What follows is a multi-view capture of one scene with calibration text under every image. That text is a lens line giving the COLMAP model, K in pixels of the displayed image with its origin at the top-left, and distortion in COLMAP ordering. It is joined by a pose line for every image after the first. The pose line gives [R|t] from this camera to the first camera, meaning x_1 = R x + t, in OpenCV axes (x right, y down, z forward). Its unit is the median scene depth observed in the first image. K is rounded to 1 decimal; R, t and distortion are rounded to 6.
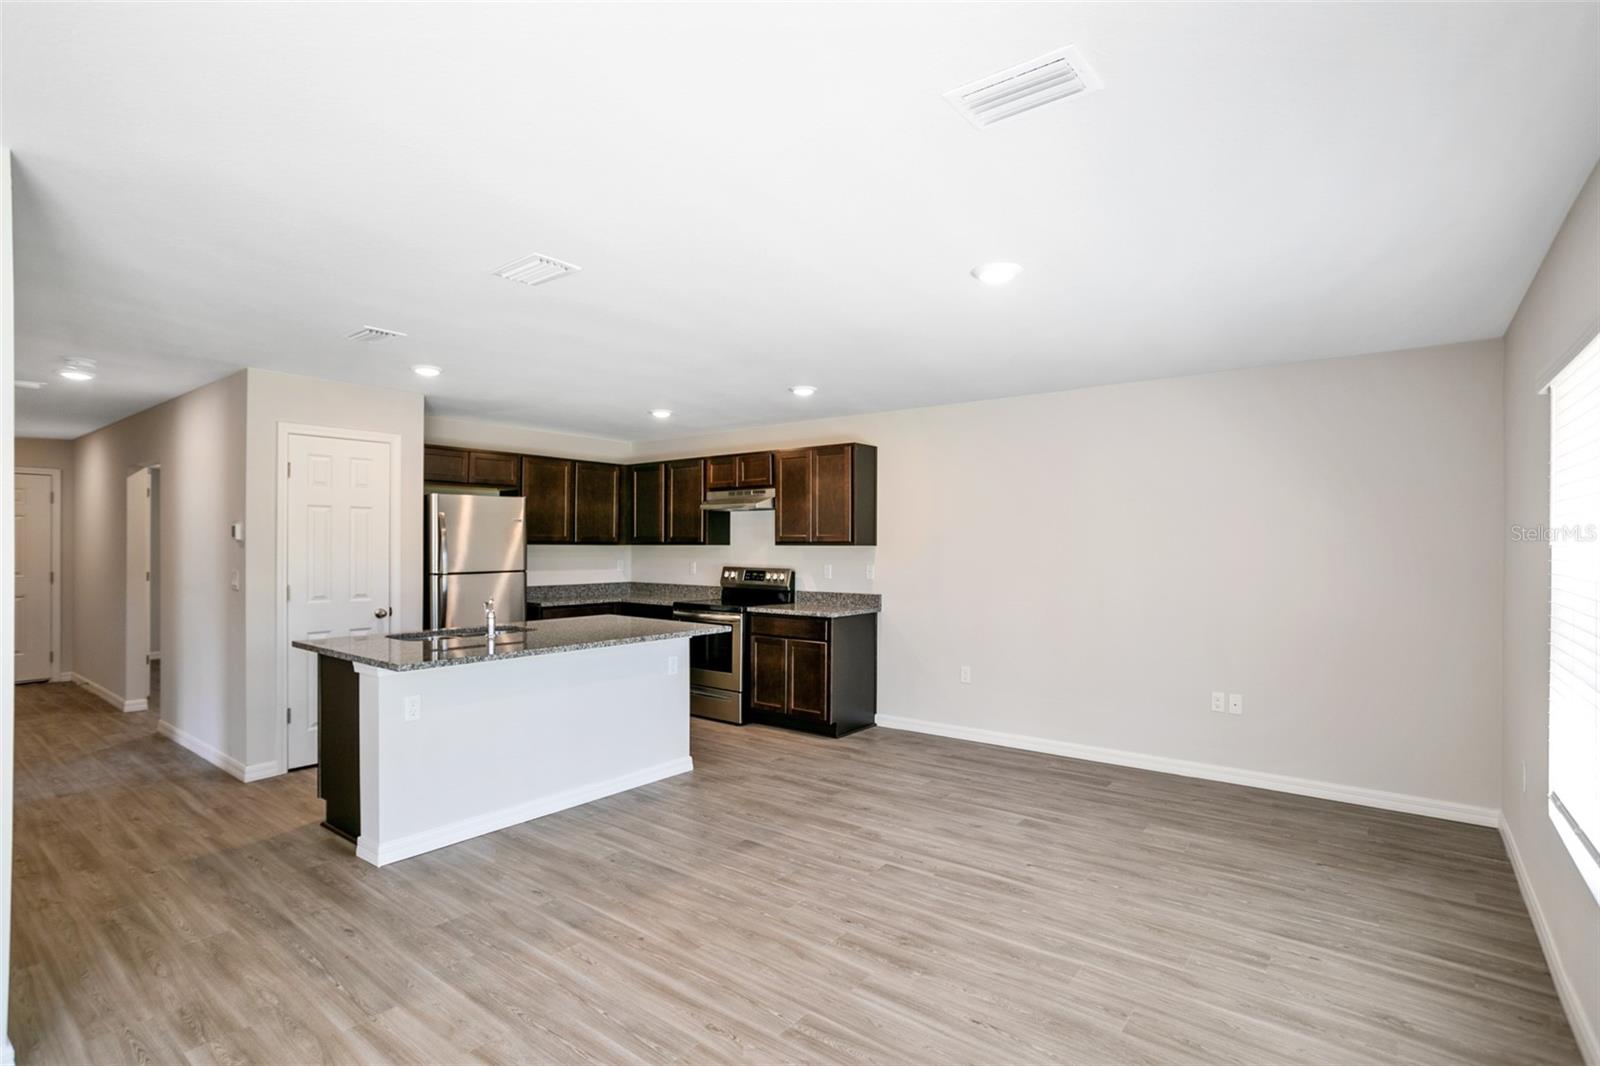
lens RADIAL K [[787.5, 0, 796.6], [0, 787.5, 540.8], [0, 0, 1]] dist [-0.042684, 0.021469]
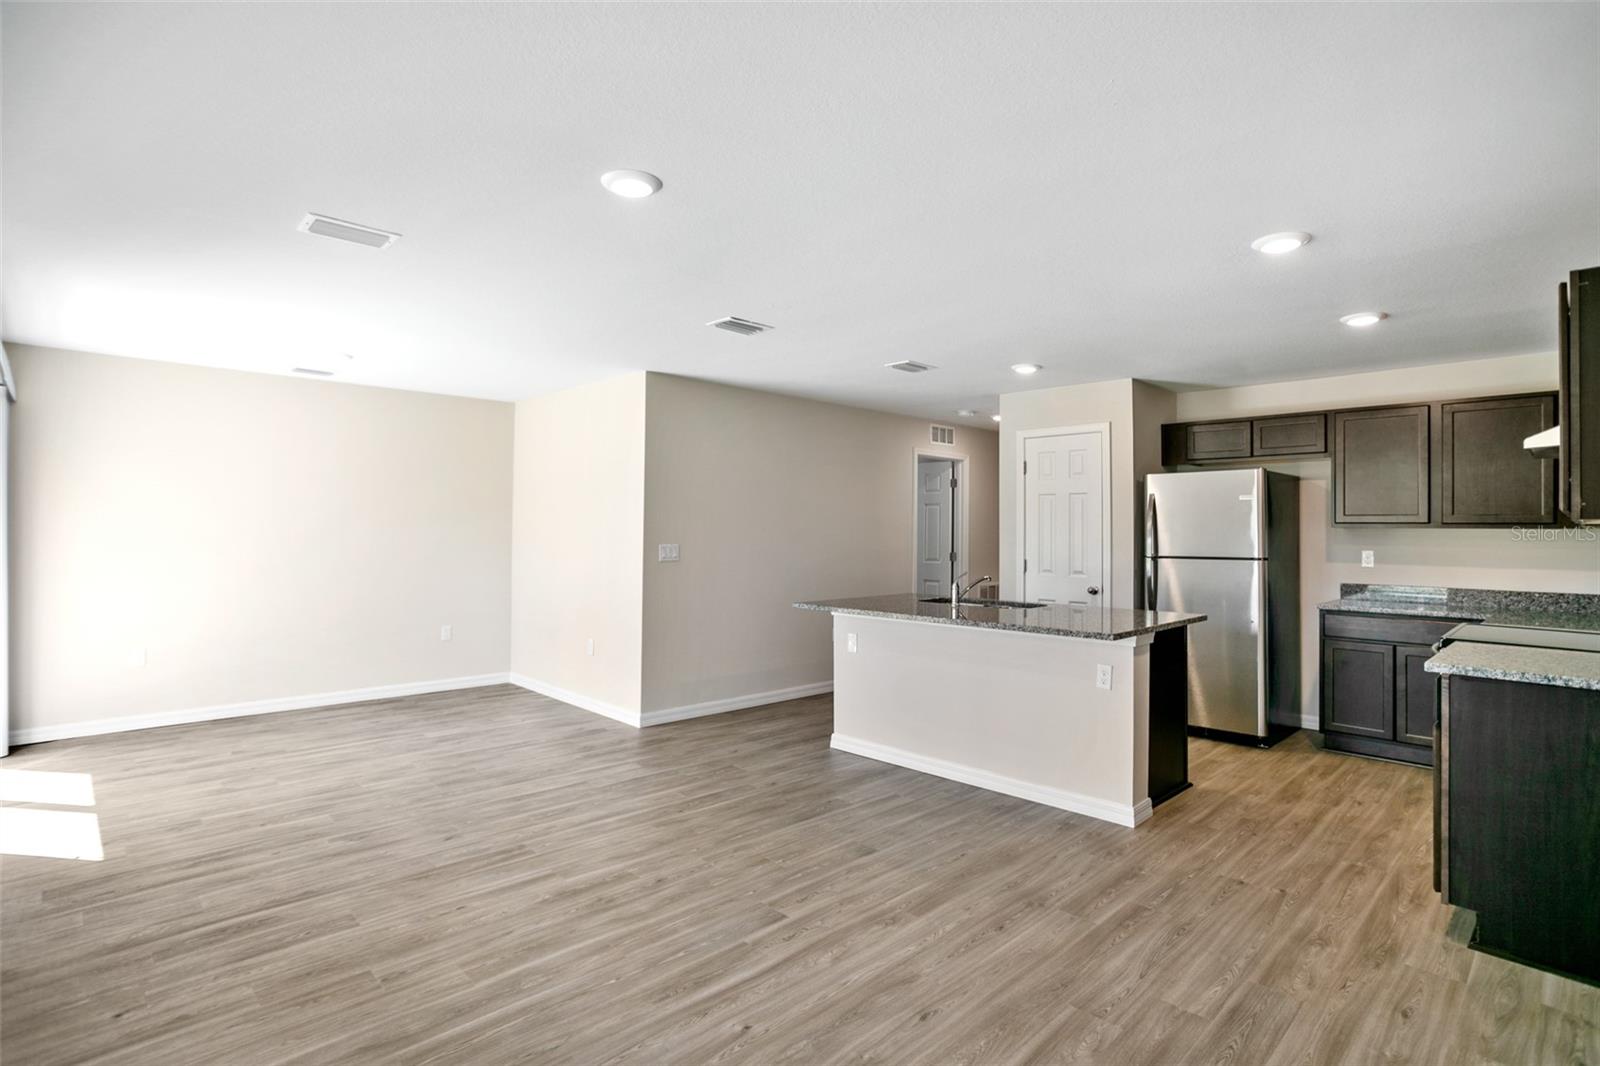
lens RADIAL K [[787.5, 0, 797.0], [0, 787.5, 525.7], [0, 0, 1]] dist [-0.042684, 0.021469]
pose [[-0.143029, -0.012104, -0.989644, 0.669941], [-0.002721, 0.999926, -0.011837, 0.019388], [0.989715, 0.001000, -0.143051, 0.834063]]
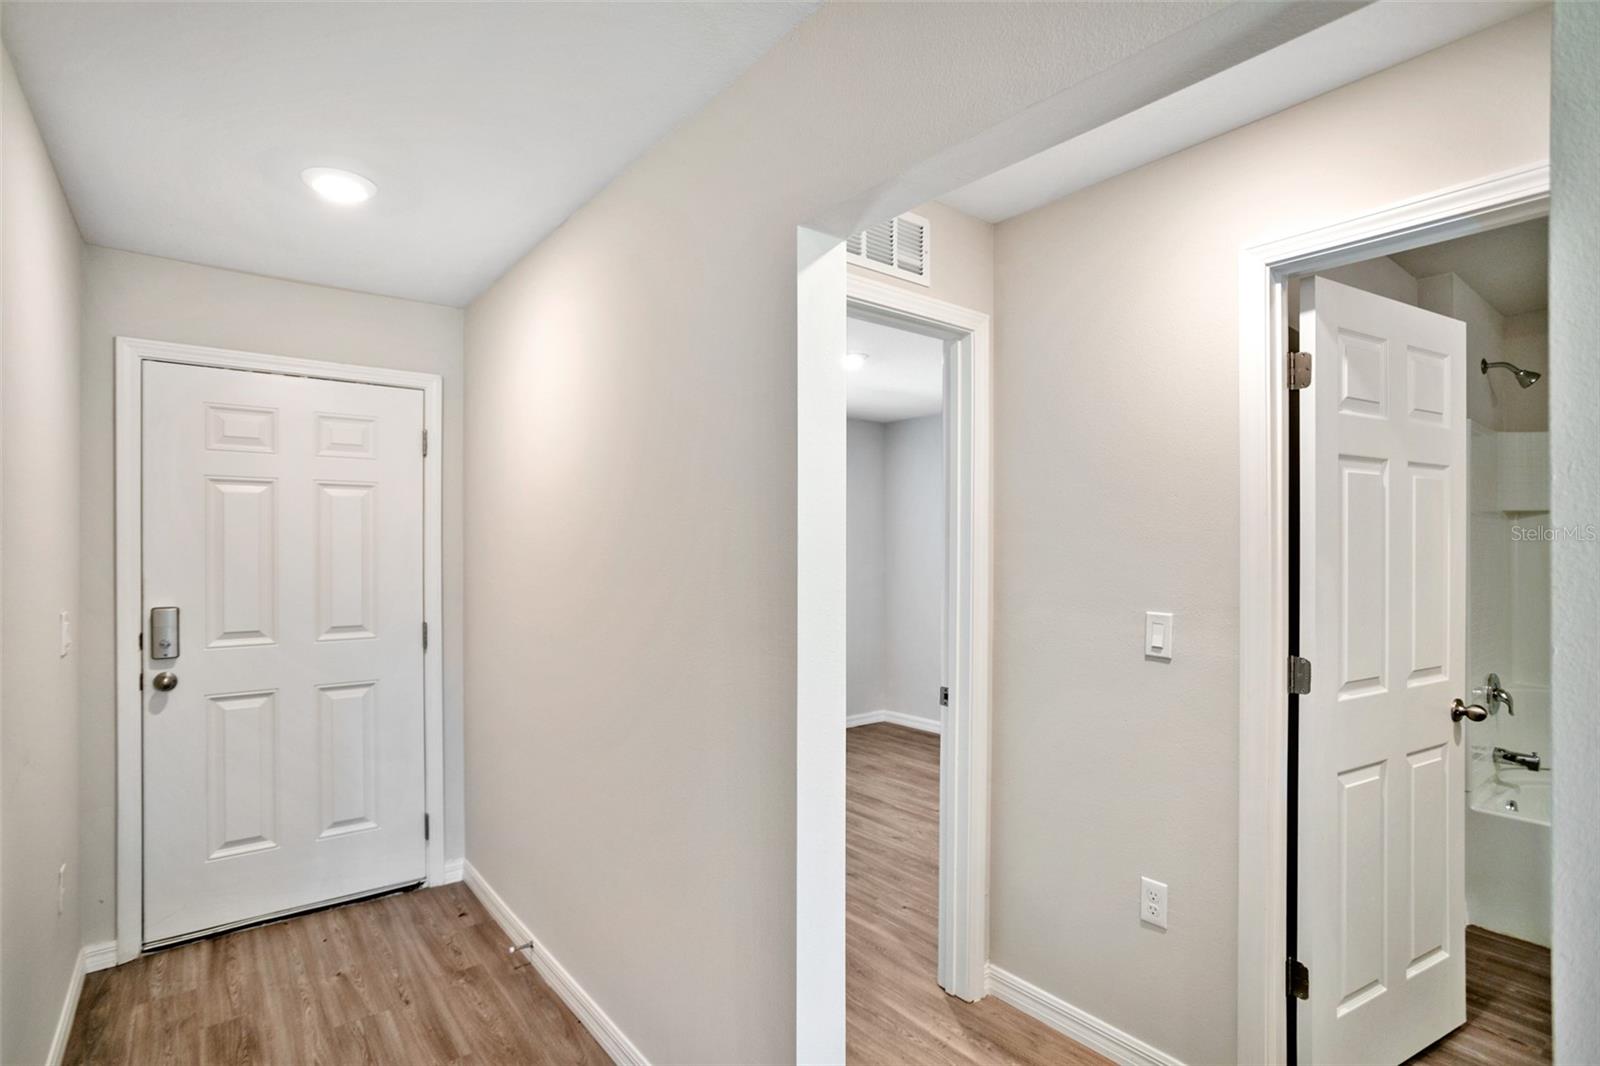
lens RADIAL K [[787.5, 0, 795.2], [0, 787.5, 541.1], [0, 0, 1]] dist [-0.042684, 0.021469]
pose [[0.975089, 0.004966, -0.221758, -1.129139], [-0.002601, 0.999937, 0.010953, -0.014886], [0.221798, -0.010103, 0.975040, 1.056622]]
